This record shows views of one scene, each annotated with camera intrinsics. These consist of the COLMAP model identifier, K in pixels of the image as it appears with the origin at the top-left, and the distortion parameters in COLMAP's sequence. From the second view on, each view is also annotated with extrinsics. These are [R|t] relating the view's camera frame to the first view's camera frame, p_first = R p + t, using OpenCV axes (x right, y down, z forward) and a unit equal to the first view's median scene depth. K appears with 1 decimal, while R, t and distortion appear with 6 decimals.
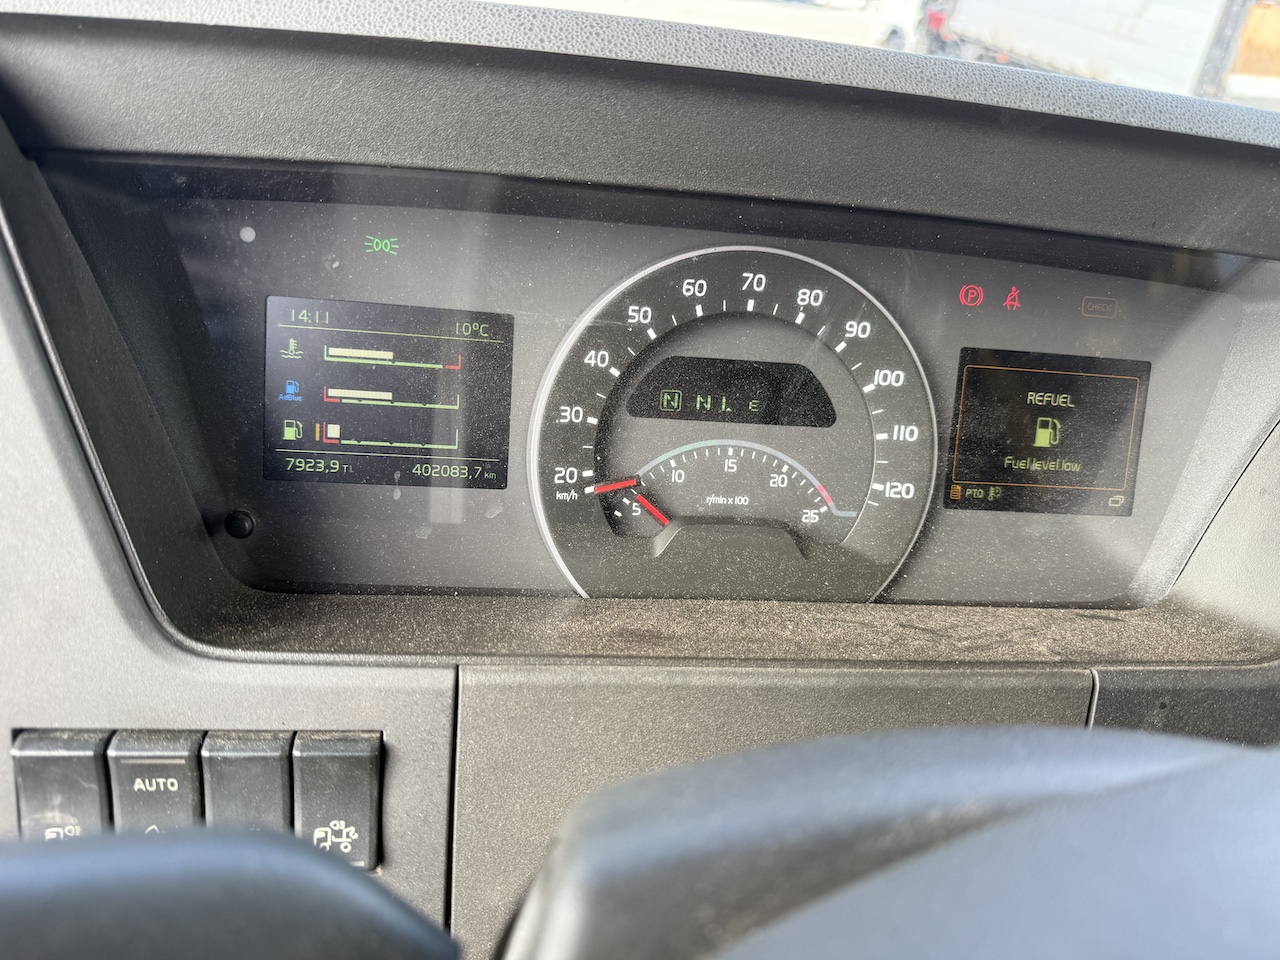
lens RADIAL K [[898.0, 0, 636.5], [0, 898.0, 486.5], [0, 0, 1]] dist [0.034243, -0.056850]
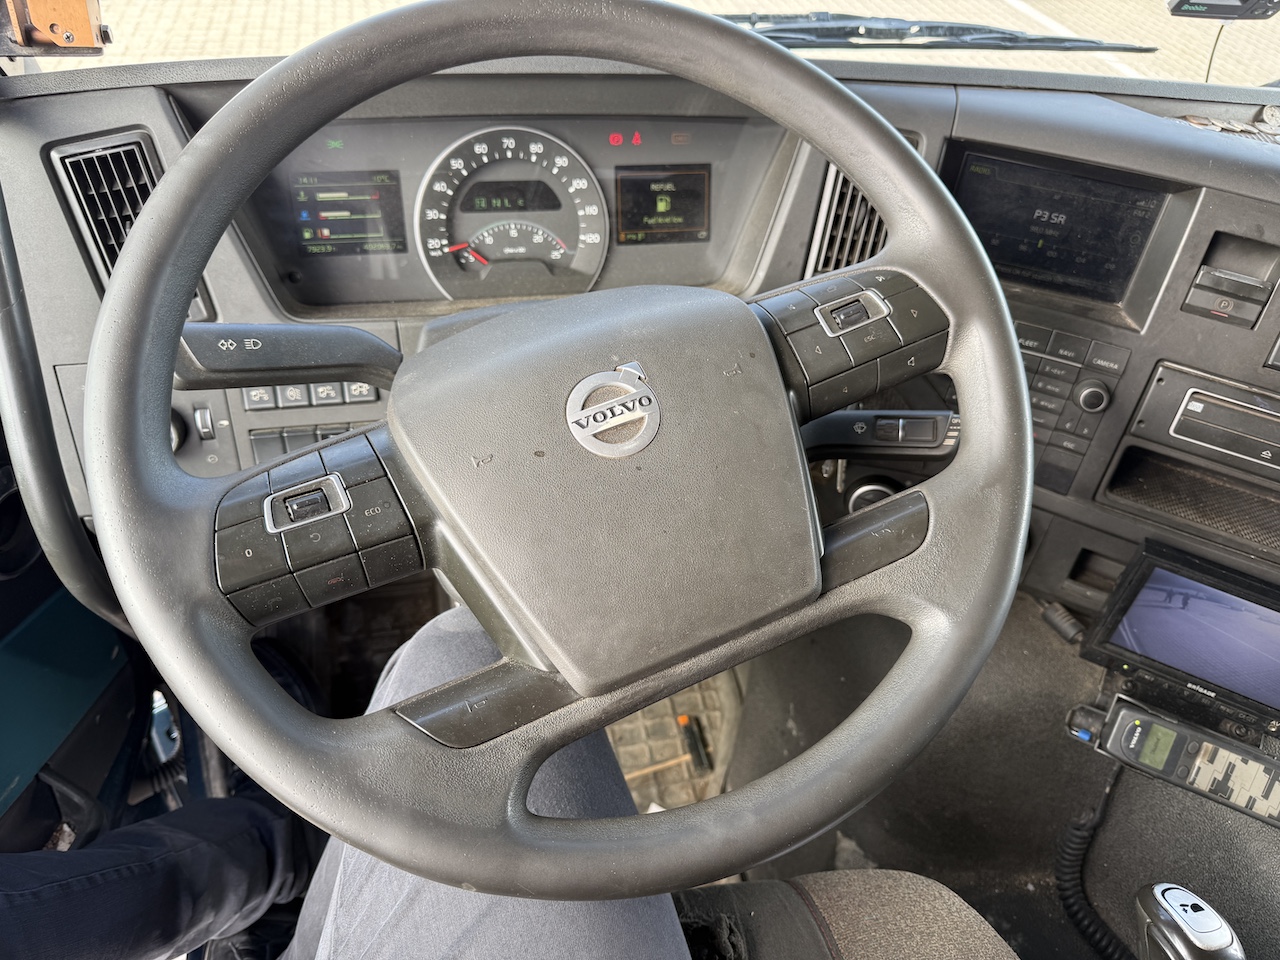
lens RADIAL K [[896.3, 0, 640.2], [0, 896.3, 487.3], [0, 0, 1]] dist [0.047451, -0.053420]
pose [[0.993409, -0.103928, 0.048340, 0.250214], [0.089591, 0.967106, 0.238075, 0.082776], [-0.071493, -0.232176, 0.970043, -1.296488]]
